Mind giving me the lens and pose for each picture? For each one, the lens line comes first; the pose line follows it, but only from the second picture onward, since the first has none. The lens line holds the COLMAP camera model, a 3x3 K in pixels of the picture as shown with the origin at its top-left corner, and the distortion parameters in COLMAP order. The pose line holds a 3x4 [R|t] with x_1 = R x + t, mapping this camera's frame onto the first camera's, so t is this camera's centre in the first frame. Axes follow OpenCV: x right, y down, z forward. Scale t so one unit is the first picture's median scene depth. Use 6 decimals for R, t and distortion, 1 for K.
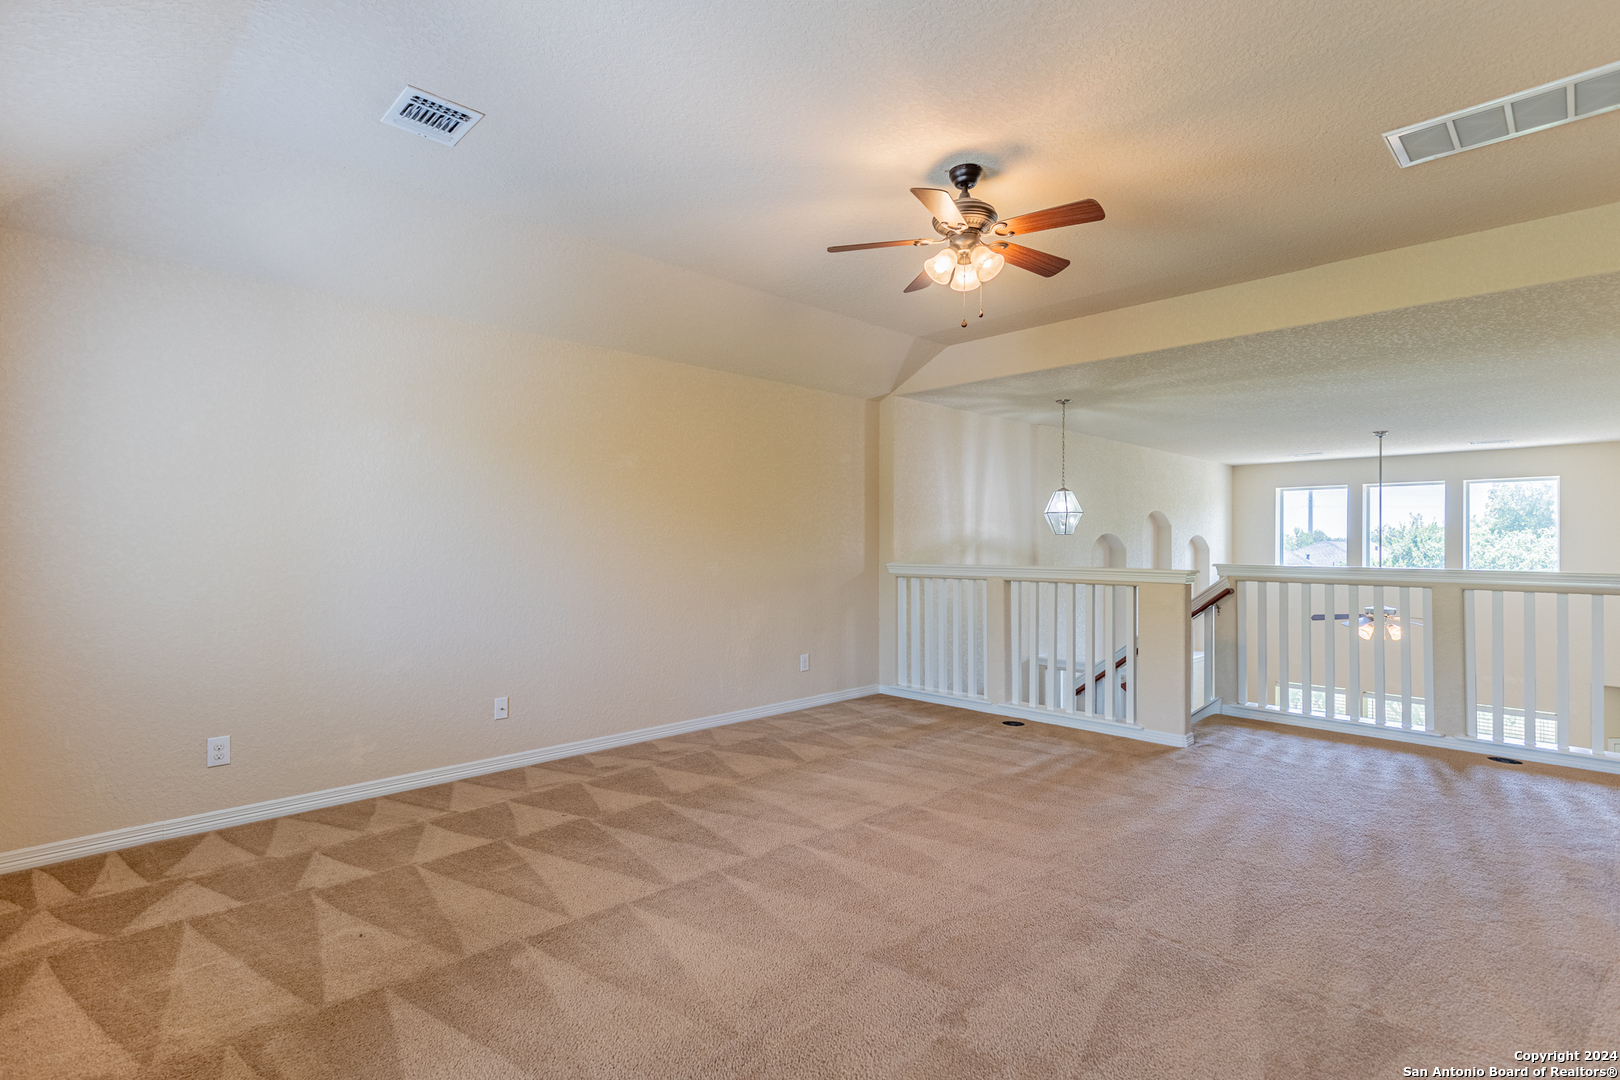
lens RADIAL K [[789.0, 0, 809.1], [0, 789.0, 539.0], [0, 0, 1]] dist [0.002258, -0.000827]
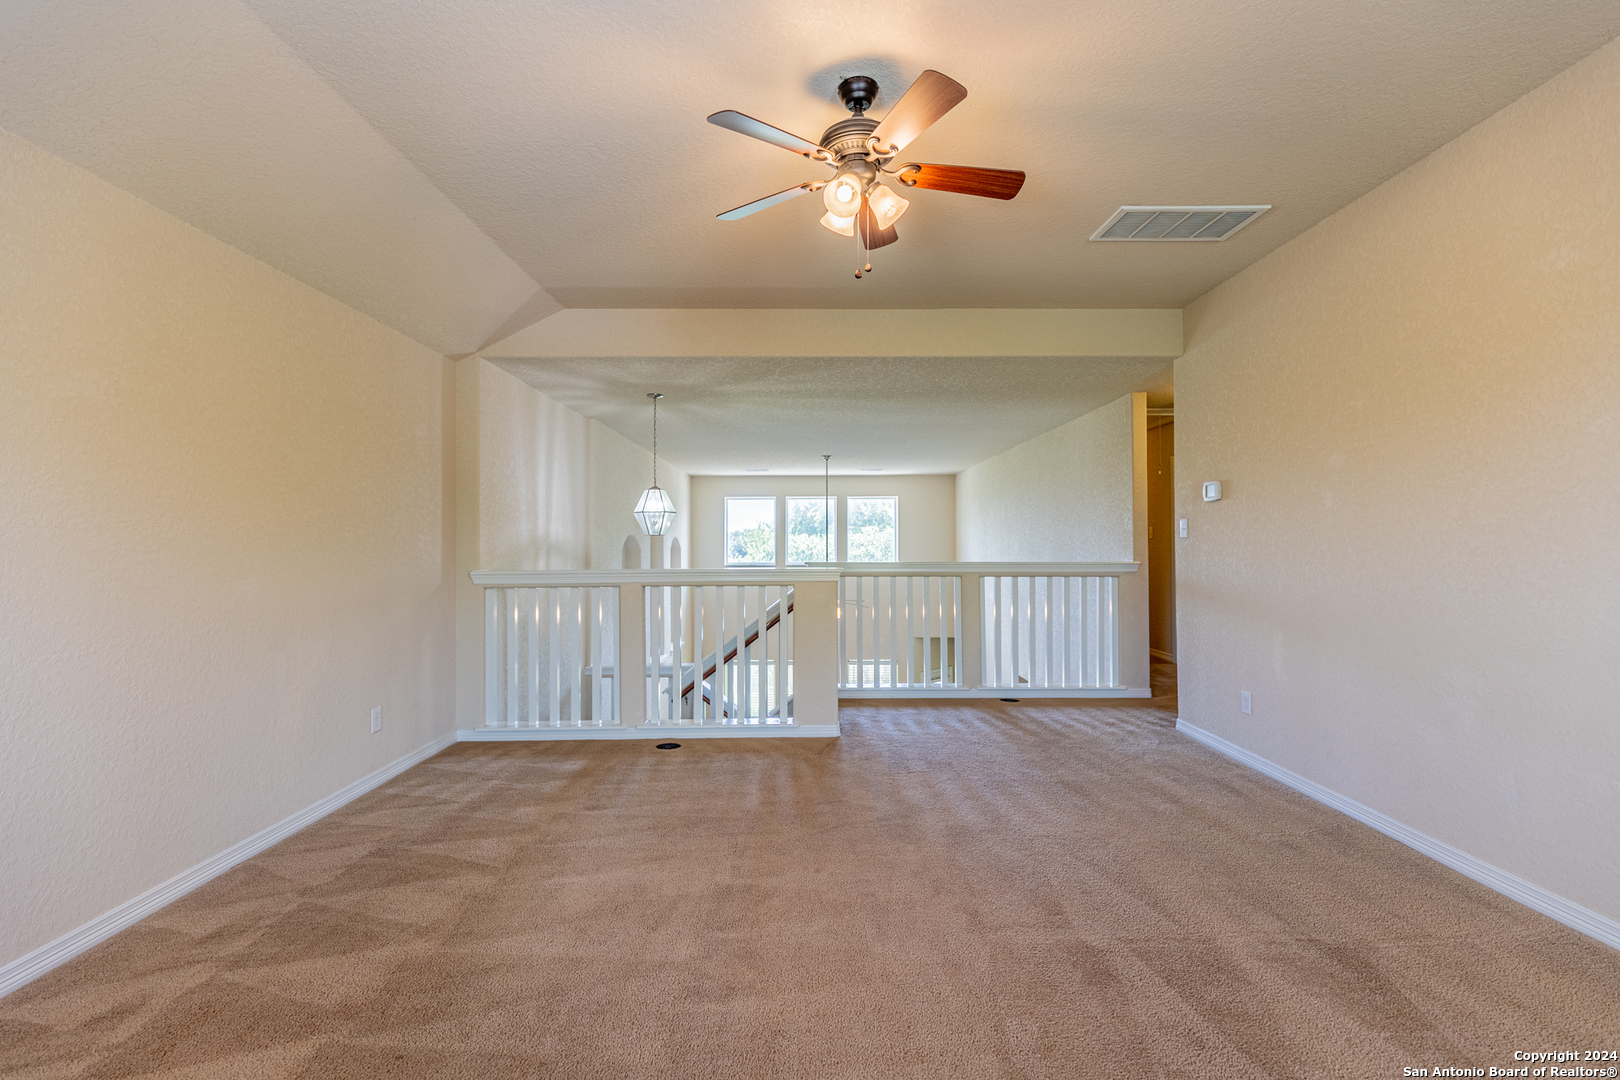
lens RADIAL K [[734.8, 0, 812.9], [0, 734.8, 538.1], [0, 0, 1]] dist [0.012222, -0.002538]
pose [[0.686223, 0.000839, 0.727391, -0.235721], [0.002338, 0.999992, -0.003360, 0.001571], [-0.727388, 0.004006, 0.686215, 0.310327]]
